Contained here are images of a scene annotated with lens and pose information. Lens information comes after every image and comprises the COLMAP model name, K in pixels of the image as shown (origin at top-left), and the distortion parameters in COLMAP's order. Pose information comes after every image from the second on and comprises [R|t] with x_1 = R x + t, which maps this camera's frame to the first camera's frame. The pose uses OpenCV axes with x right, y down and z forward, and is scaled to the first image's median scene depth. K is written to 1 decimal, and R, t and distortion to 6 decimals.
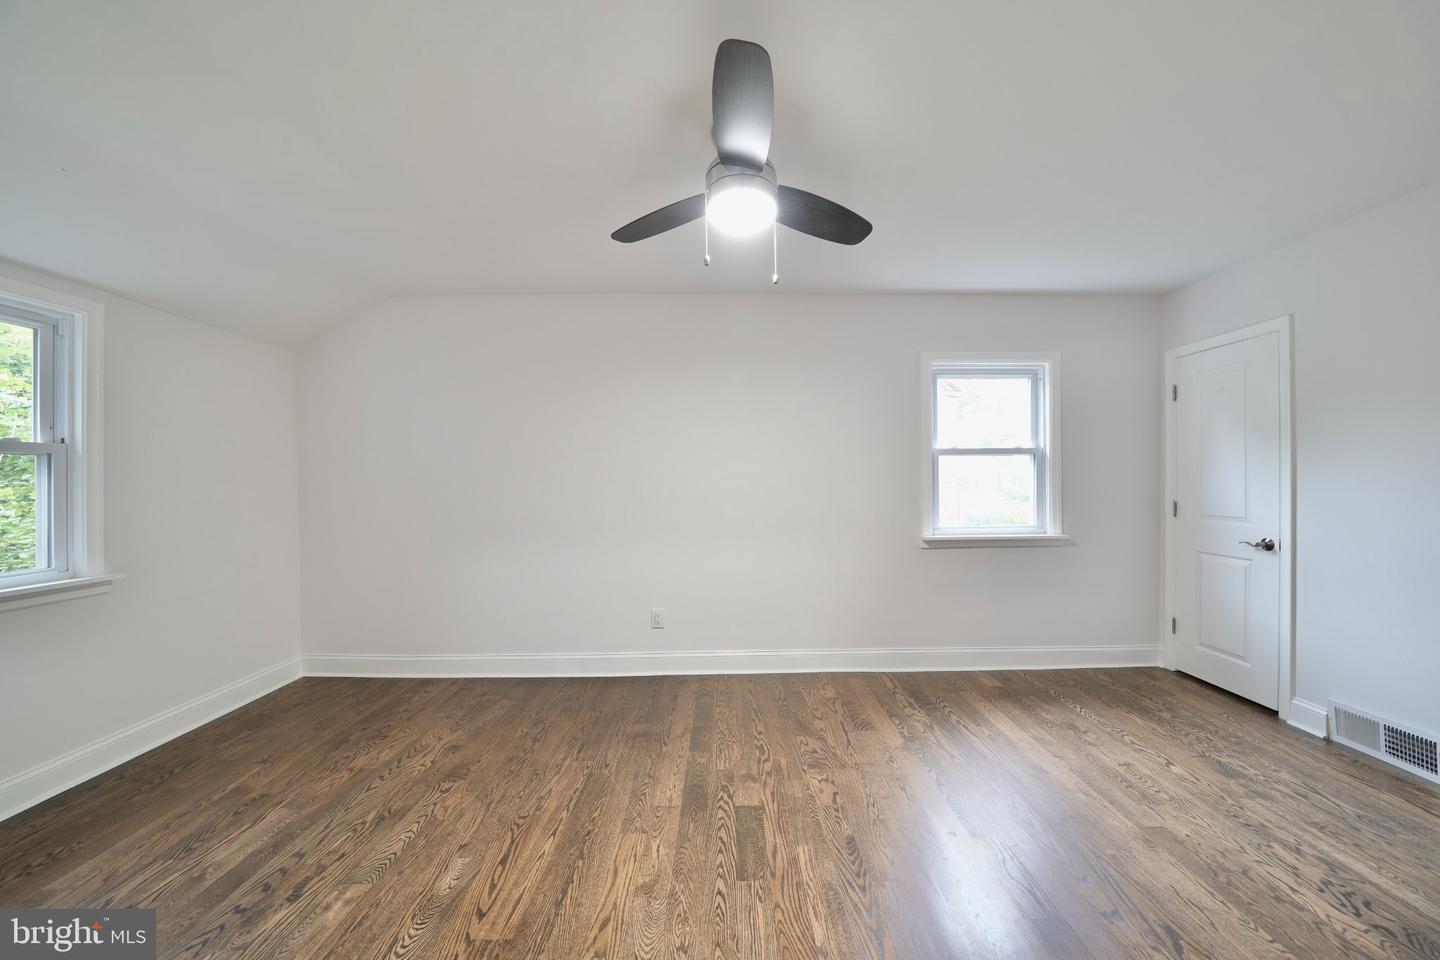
lens RADIAL K [[498.8, 0, 725.8], [0, 498.8, 480.1], [0, 0, 1]] dist [-0.020084, -0.000229]
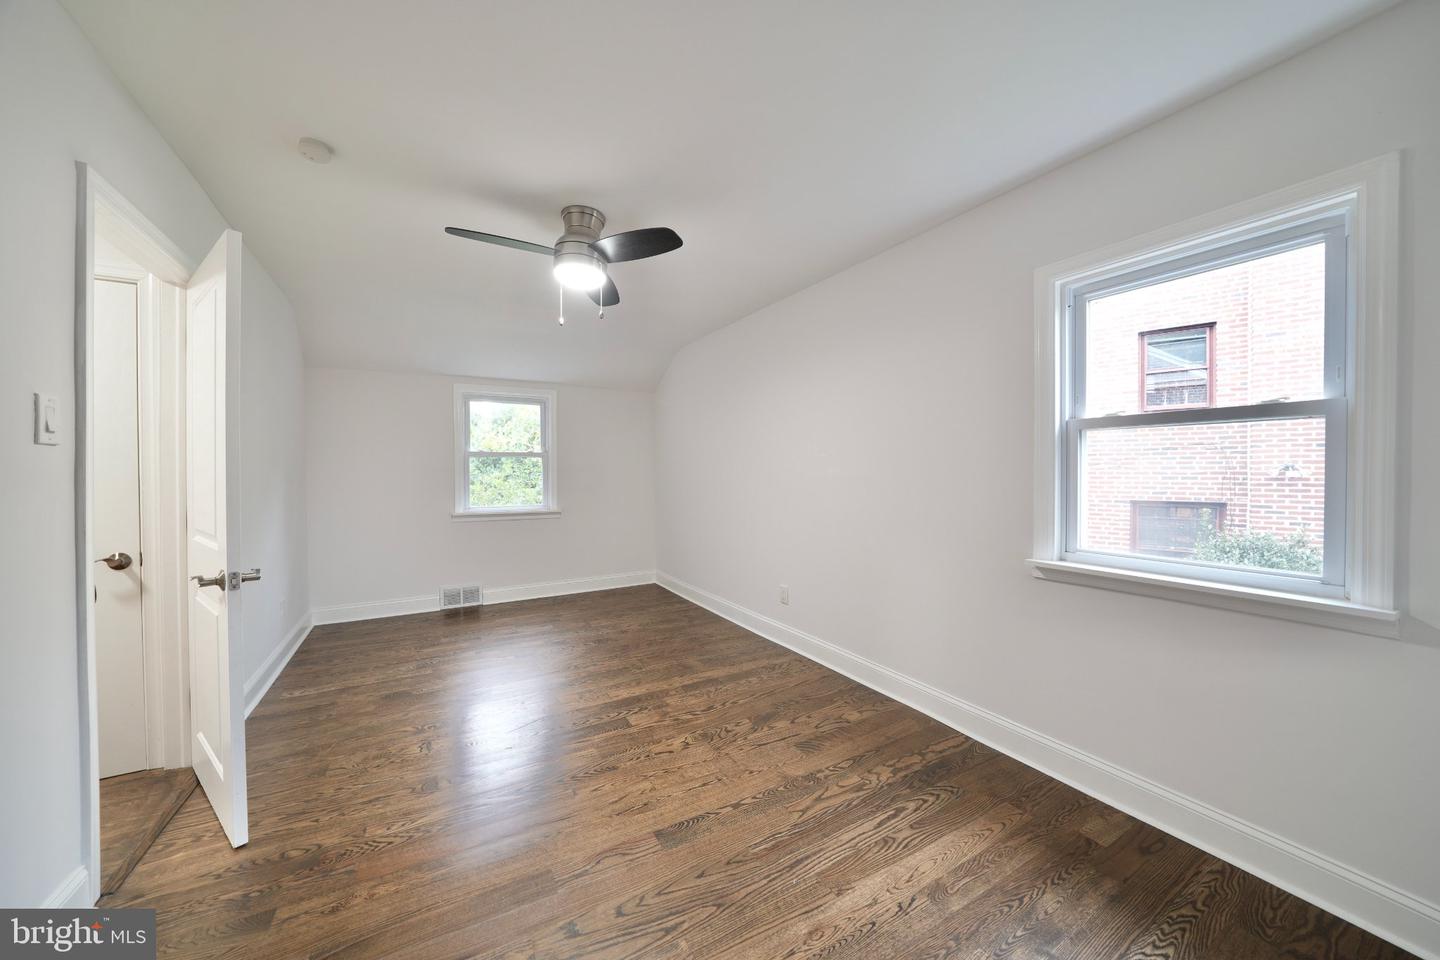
lens RADIAL K [[498.8, 0, 725.6], [0, 498.8, 484.0], [0, 0, 1]] dist [-0.020084, -0.000229]
pose [[0.497492, 0.028794, -0.866991, 0.905251], [0.000252, 0.999444, 0.033338, -0.006920], [0.867469, -0.016804, 0.497208, 0.409335]]
